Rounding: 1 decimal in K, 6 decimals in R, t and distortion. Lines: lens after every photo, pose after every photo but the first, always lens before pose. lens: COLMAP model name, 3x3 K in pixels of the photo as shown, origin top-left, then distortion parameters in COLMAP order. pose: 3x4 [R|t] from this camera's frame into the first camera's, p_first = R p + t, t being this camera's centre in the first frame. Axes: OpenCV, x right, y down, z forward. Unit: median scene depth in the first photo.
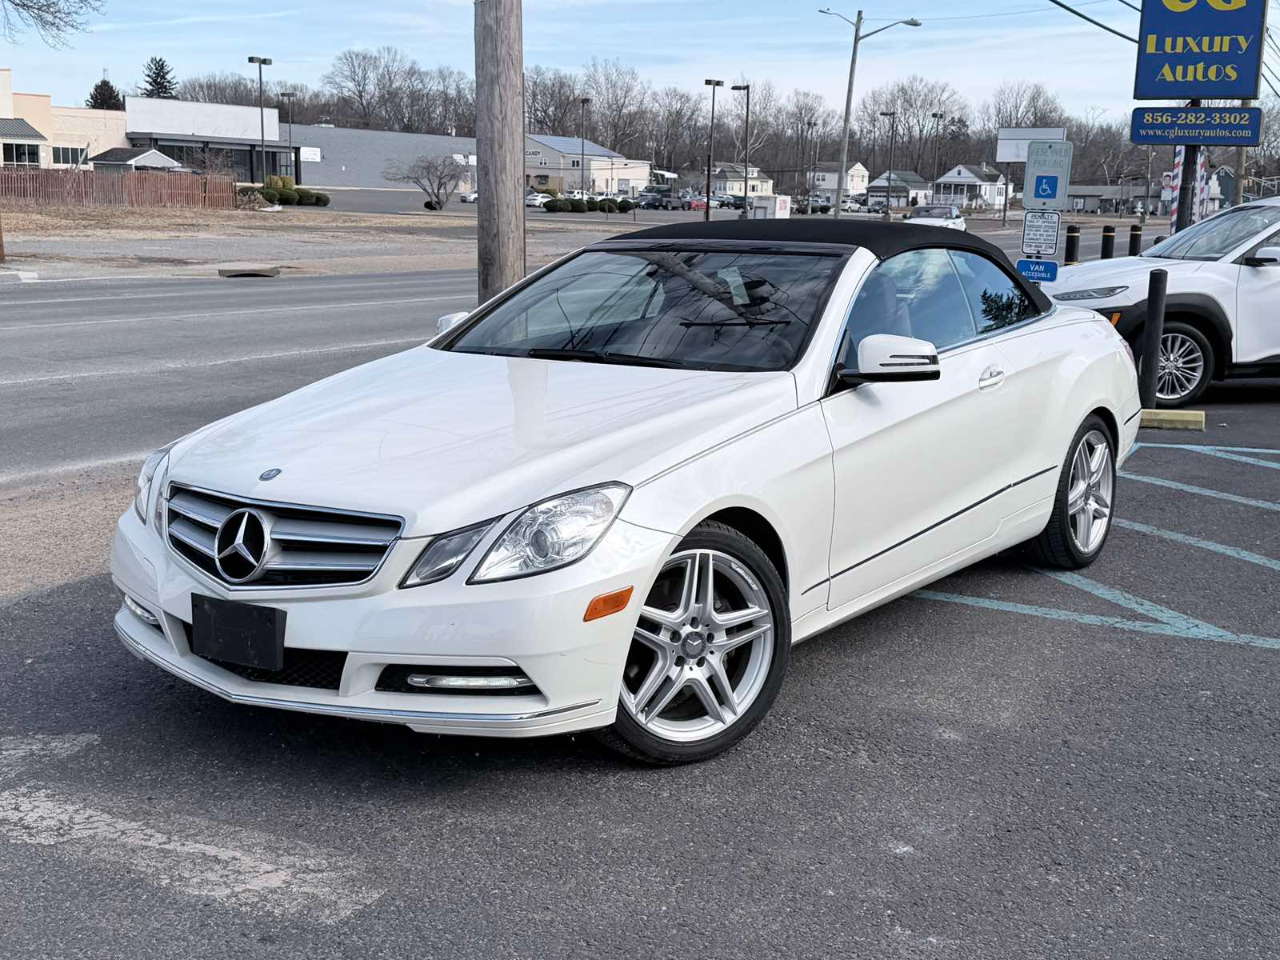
lens RADIAL K [[1525.7, 0, 640.0], [0, 1525.7, 480.0], [0, 0, 1]] dist [0.189087, -0.421609]
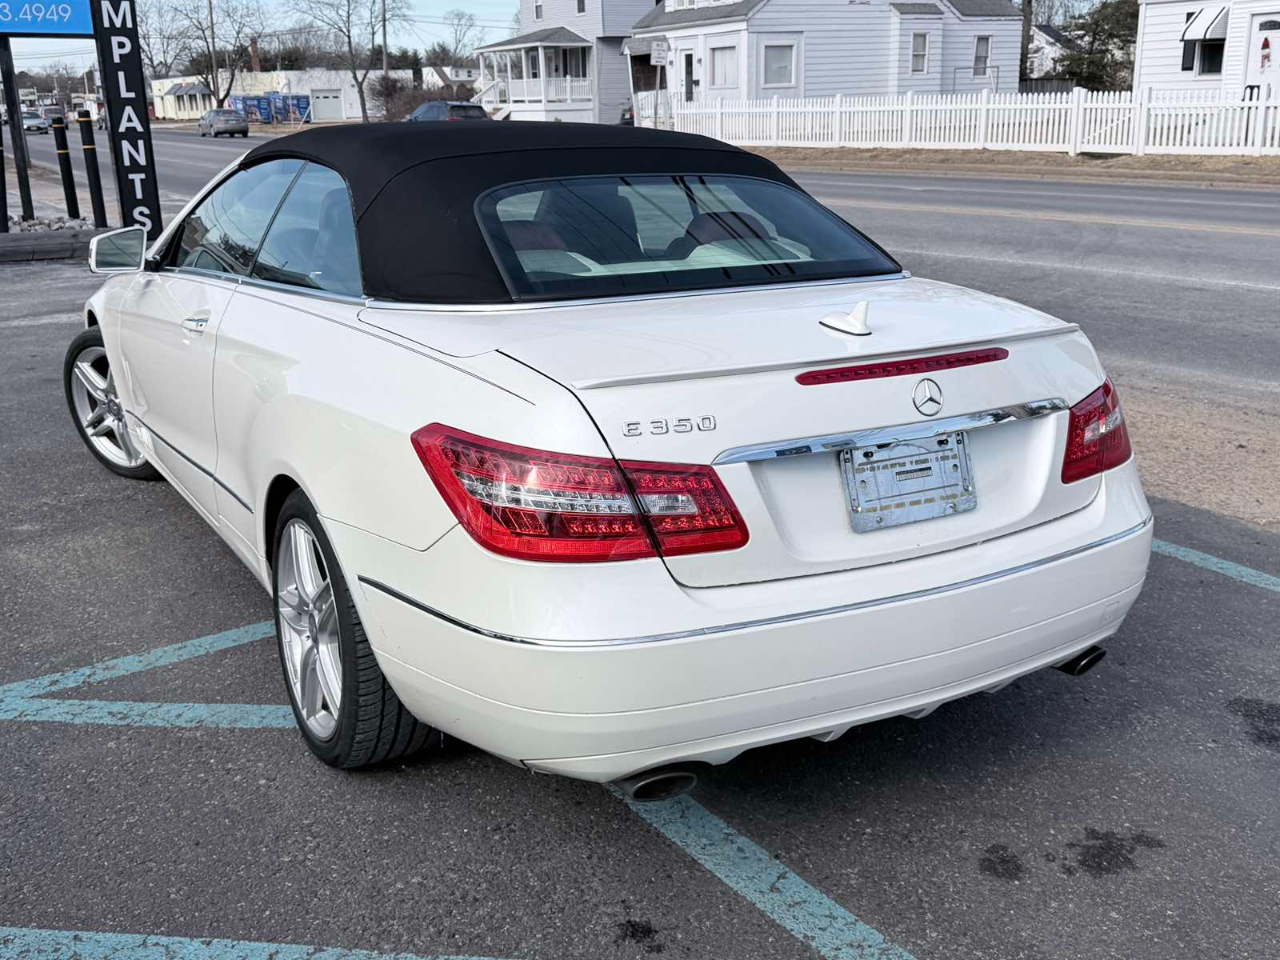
lens RADIAL K [[1255.9, 0, 640.0], [0, 1255.9, 480.0], [0, 0, 1]] dist [0.114841, -0.208443]
pose [[-0.418321, 0.246018, -0.874347, 0.196986], [-0.149922, 0.930715, 0.333607, -0.066555], [0.895841, 0.270638, -0.352454, 0.394423]]
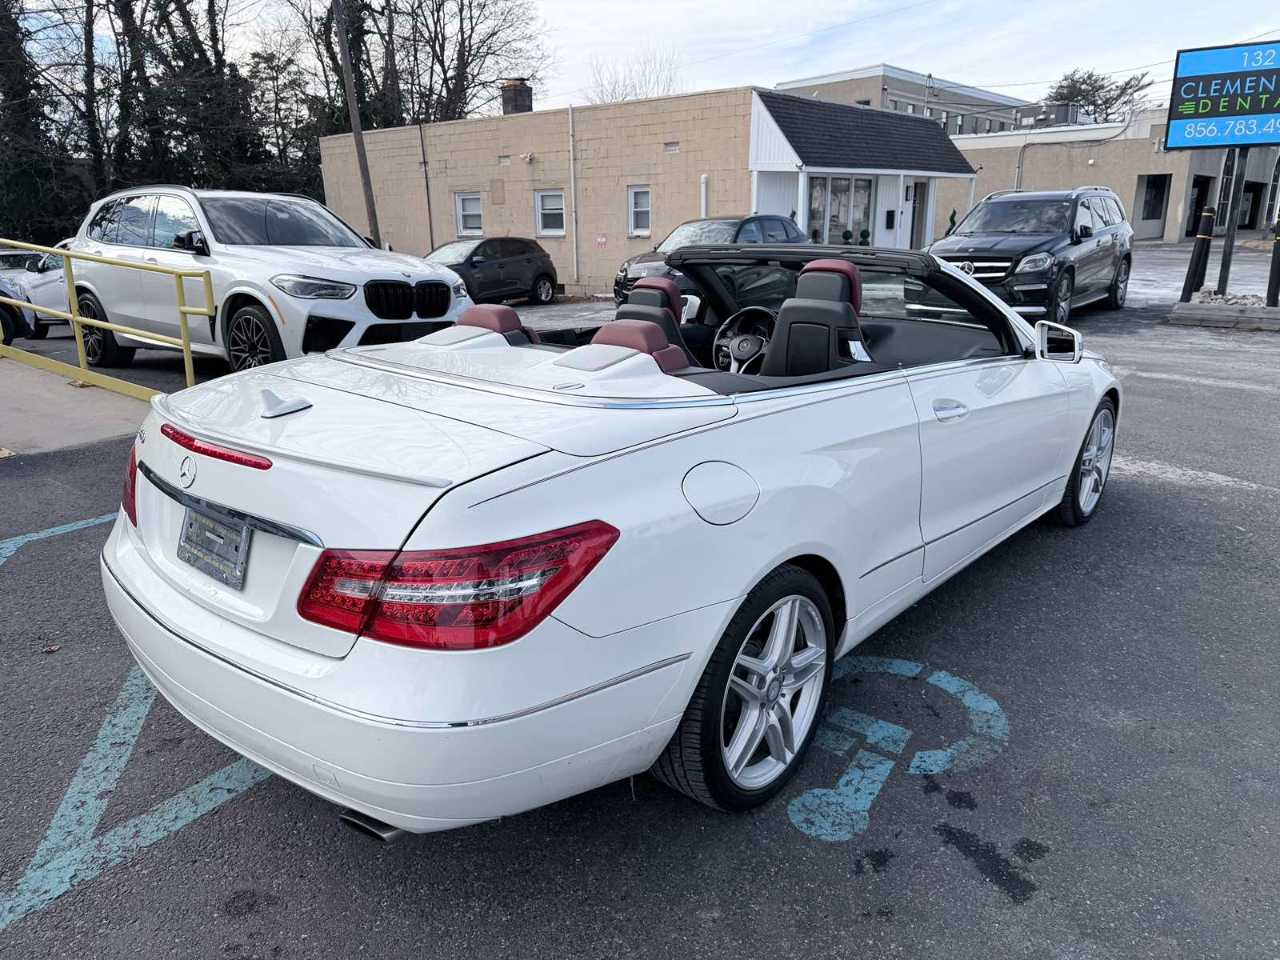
lens RADIAL K [[897.8, 0, 638.5], [0, 897.8, 487.4], [0, 0, 1]] dist [0.035008, -0.044429]
pose [[-0.995529, -0.033681, 0.088250, 0.027778], [0.009722, 0.892772, 0.450404, -0.081091], [-0.093957, 0.449248, -0.888453, 0.457706]]
